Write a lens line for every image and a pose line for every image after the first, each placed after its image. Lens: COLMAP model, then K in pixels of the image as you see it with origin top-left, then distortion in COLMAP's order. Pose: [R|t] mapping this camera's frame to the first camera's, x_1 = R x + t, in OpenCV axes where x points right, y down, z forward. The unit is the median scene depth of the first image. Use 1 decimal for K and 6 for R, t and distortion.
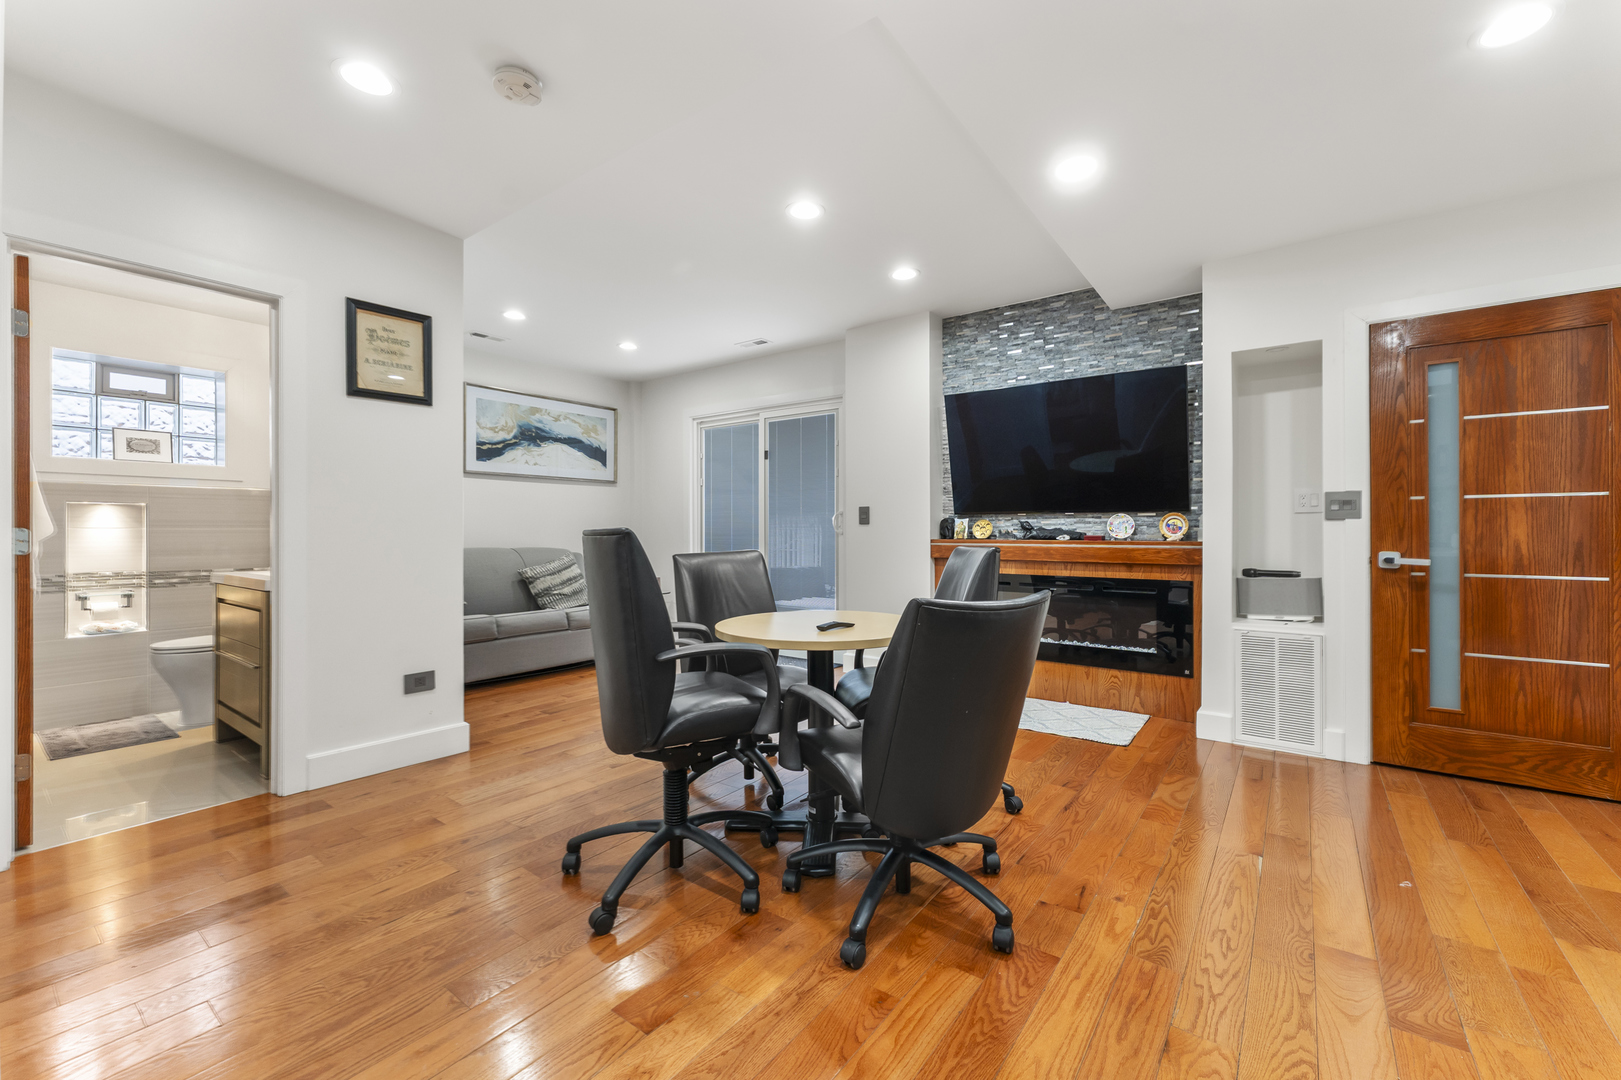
lens RADIAL K [[658.0, 0, 809.4], [0, 658.0, 528.5], [0, 0, 1]] dist [-0.001769, -0.000059]
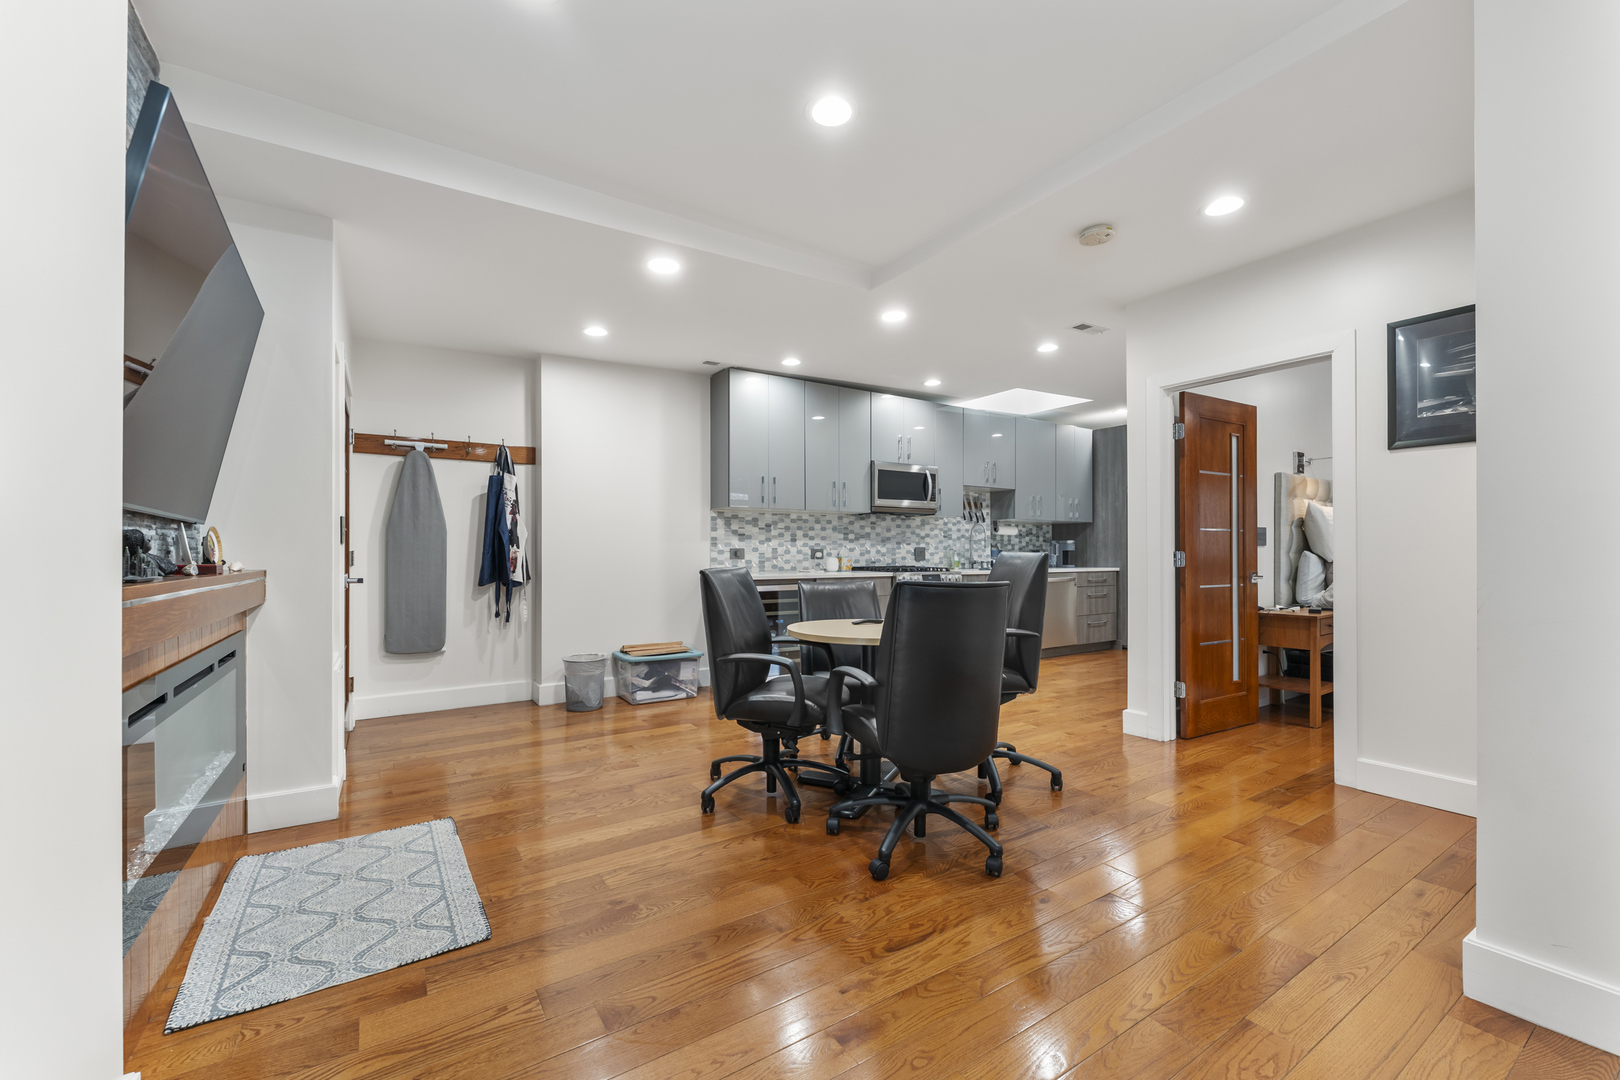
lens RADIAL K [[664.9, 0, 814.5], [0, 664.9, 556.0], [0, 0, 1]] dist [-0.001089, -0.000262]
pose [[-0.944341, 0.001788, 0.328962, -0.216511], [0.001525, 0.999998, -0.001059, 0.006975], [-0.328964, -0.000498, -0.944342, 1.586054]]
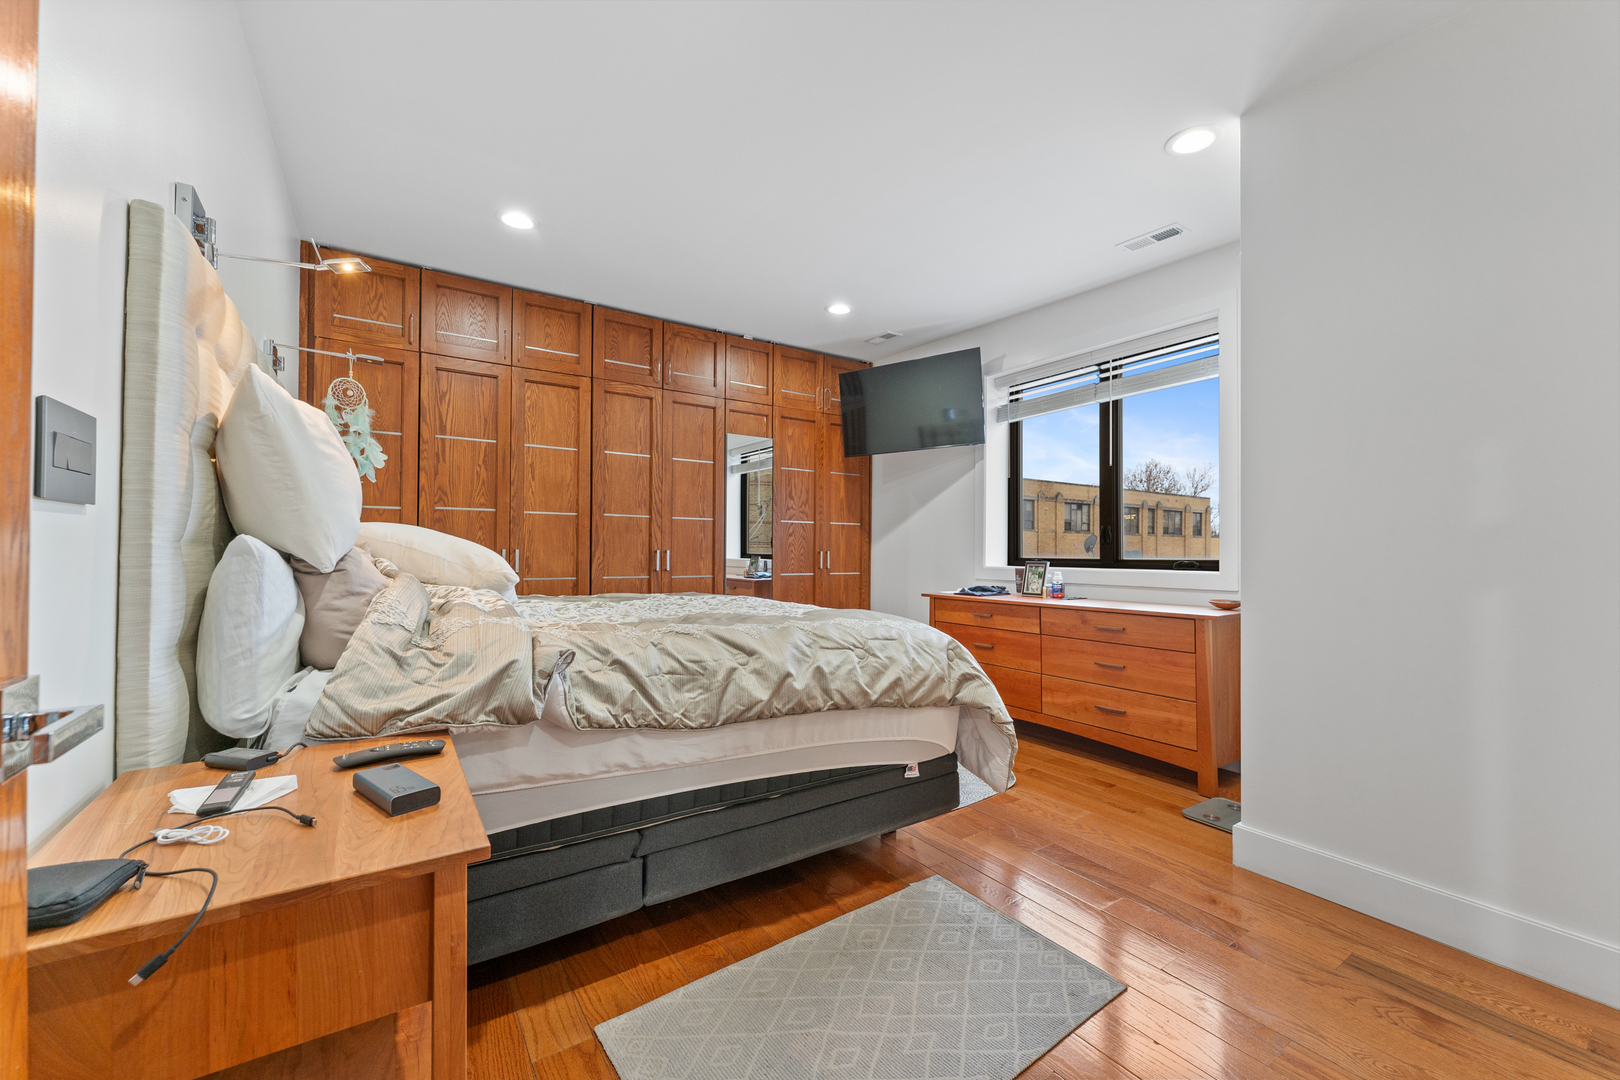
lens RADIAL K [[652.0, 0, 811.3], [0, 652.0, 544.0], [0, 0, 1]] dist [-0.001752, -0.000322]
pose [[-0.327651, -0.012709, -0.944713, -0.487407], [-0.003778, 0.999919, -0.012142, 0.005250], [0.944791, -0.000409, -0.327673, 0.338565]]
